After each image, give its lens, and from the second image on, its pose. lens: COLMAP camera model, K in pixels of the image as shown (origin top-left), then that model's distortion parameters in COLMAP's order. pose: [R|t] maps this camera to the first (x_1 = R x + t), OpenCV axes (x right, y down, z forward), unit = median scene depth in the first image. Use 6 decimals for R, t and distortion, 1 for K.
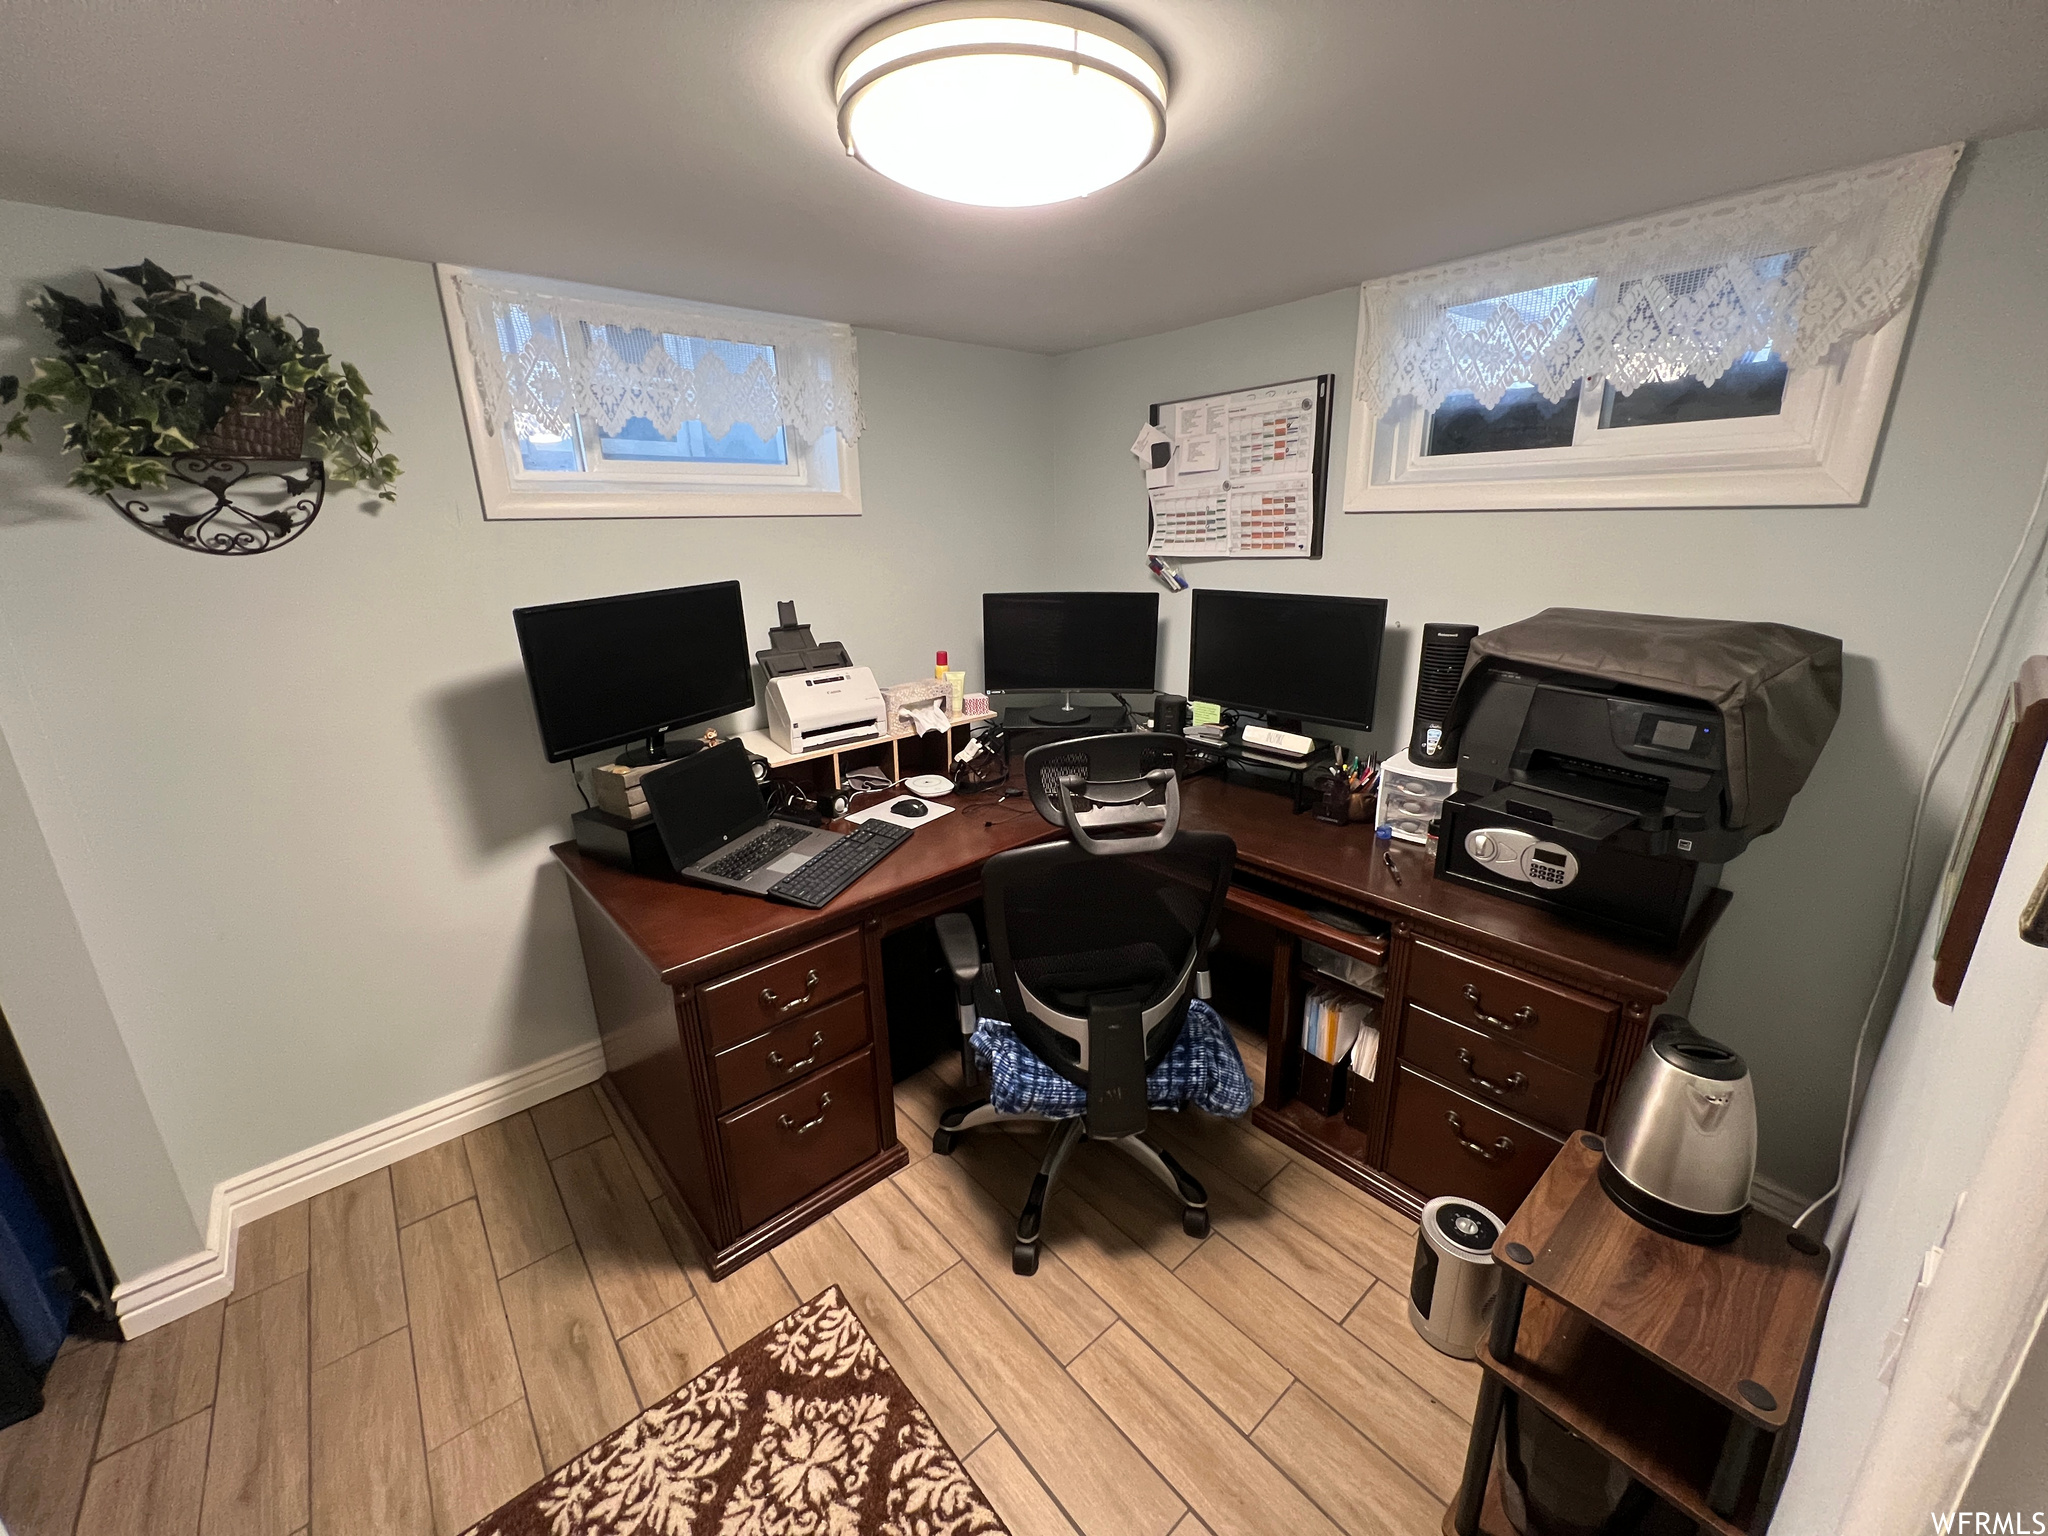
lens RADIAL K [[825.1, 0, 1024.0], [0, 825.1, 768.0], [0, 0, 1]] dist [0.002741, 0.000202]
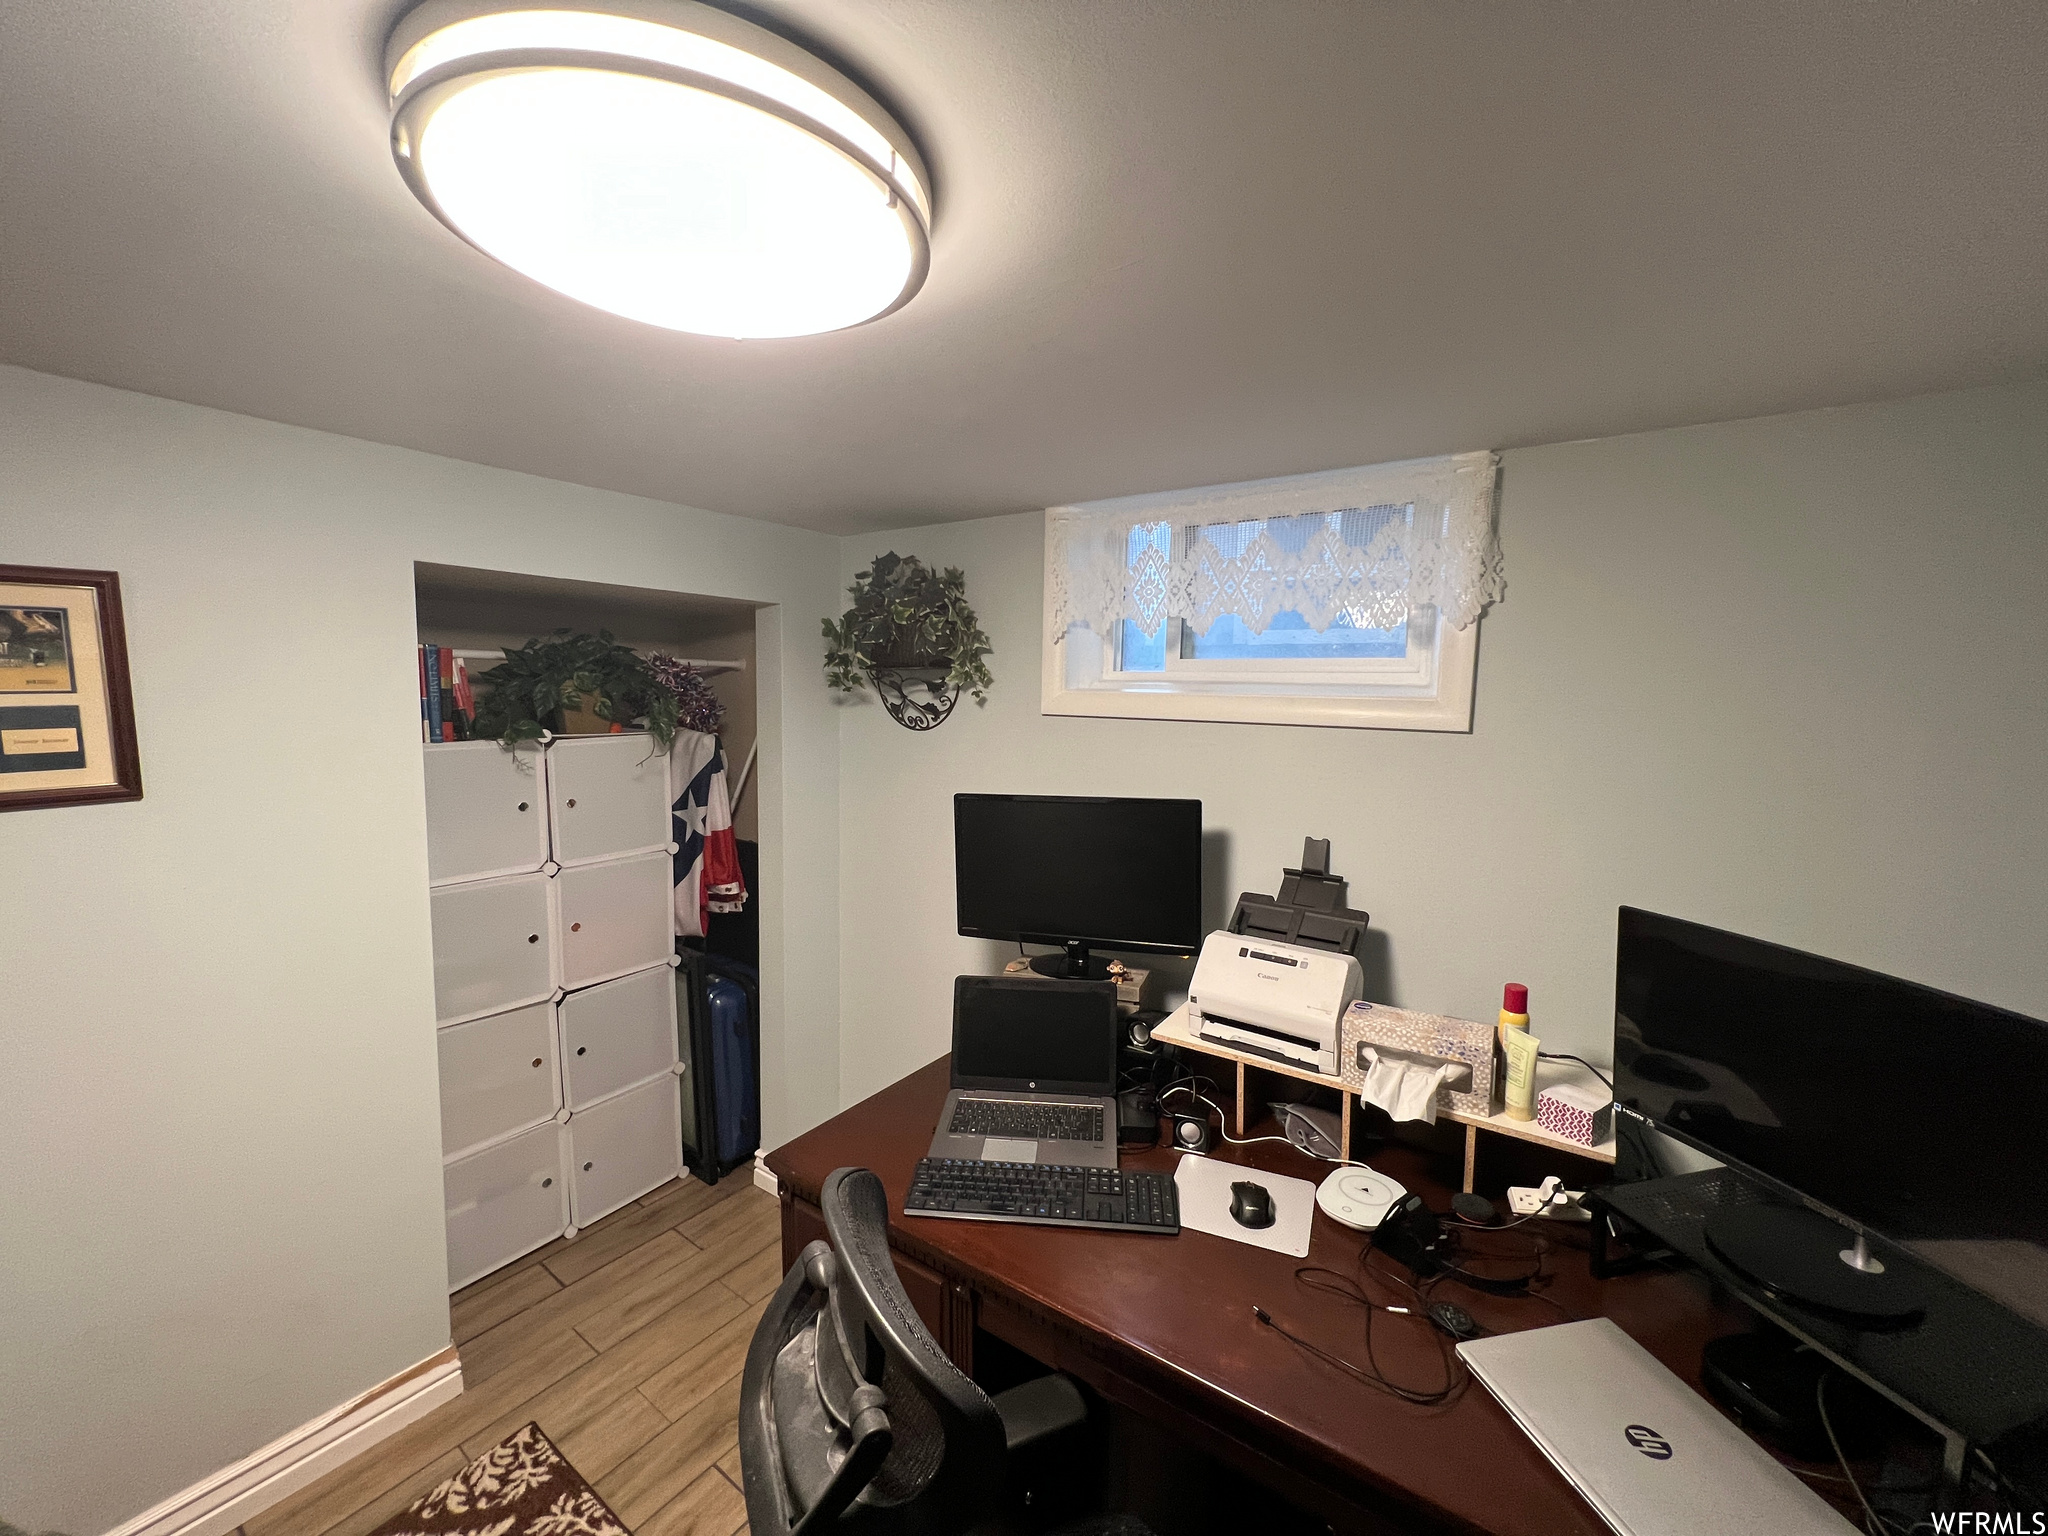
lens RADIAL K [[825.1, 0, 1024.0], [0, 825.1, 768.0], [0, 0, 1]] dist [0.002741, 0.000202]
pose [[0.234590, 0.122053, -0.964402, 0.366392], [-0.299157, 0.953004, 0.047841, -0.232741], [0.924918, 0.277284, 0.260078, 0.592748]]
